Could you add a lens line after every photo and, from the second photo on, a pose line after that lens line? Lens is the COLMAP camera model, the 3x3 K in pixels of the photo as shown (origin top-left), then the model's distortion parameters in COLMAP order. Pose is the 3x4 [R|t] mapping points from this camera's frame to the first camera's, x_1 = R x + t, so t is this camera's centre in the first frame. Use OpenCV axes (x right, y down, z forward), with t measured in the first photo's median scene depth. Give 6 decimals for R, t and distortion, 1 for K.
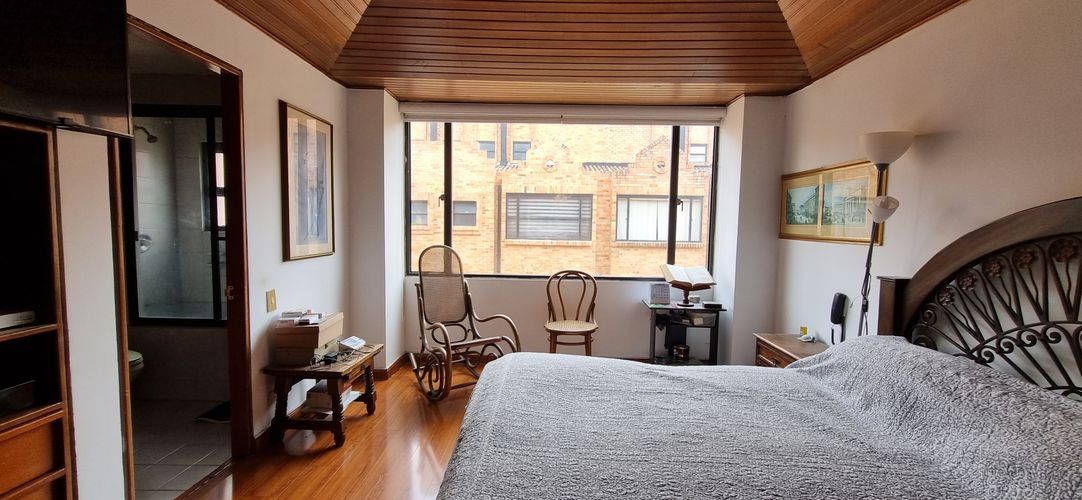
lens RADIAL K [[429.0, 0, 541.7], [0, 429.0, 254.6], [0, 0, 1]] dist [0.002985, -0.000608]
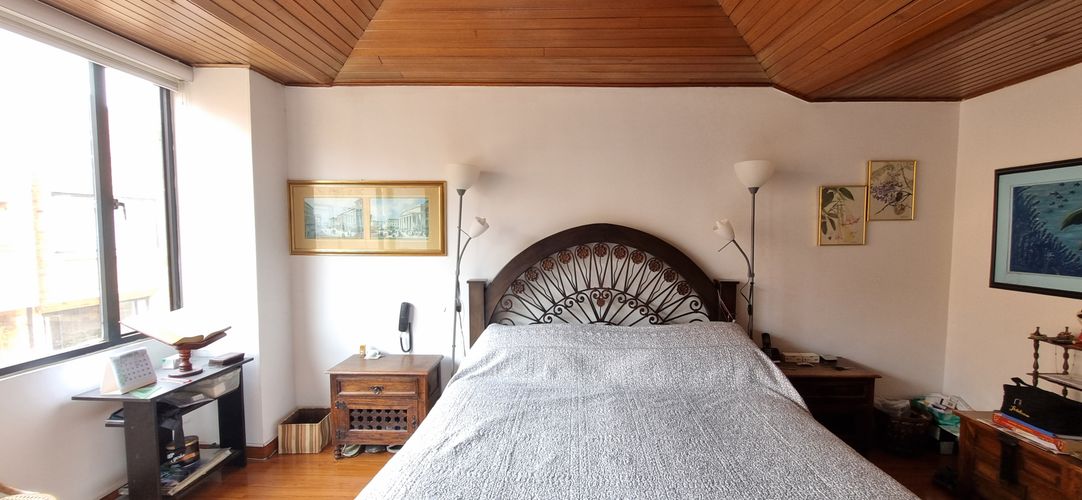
lens RADIAL K [[429.0, 0, 552.4], [0, 429.0, 251.3], [0, 0, 1]] dist [0.002985, -0.000608]
pose [[-0.012741, -0.068220, 0.997589, -0.281623], [0.068281, 0.995282, 0.068935, -0.065279], [-0.997585, 0.068995, -0.008023, 0.477180]]
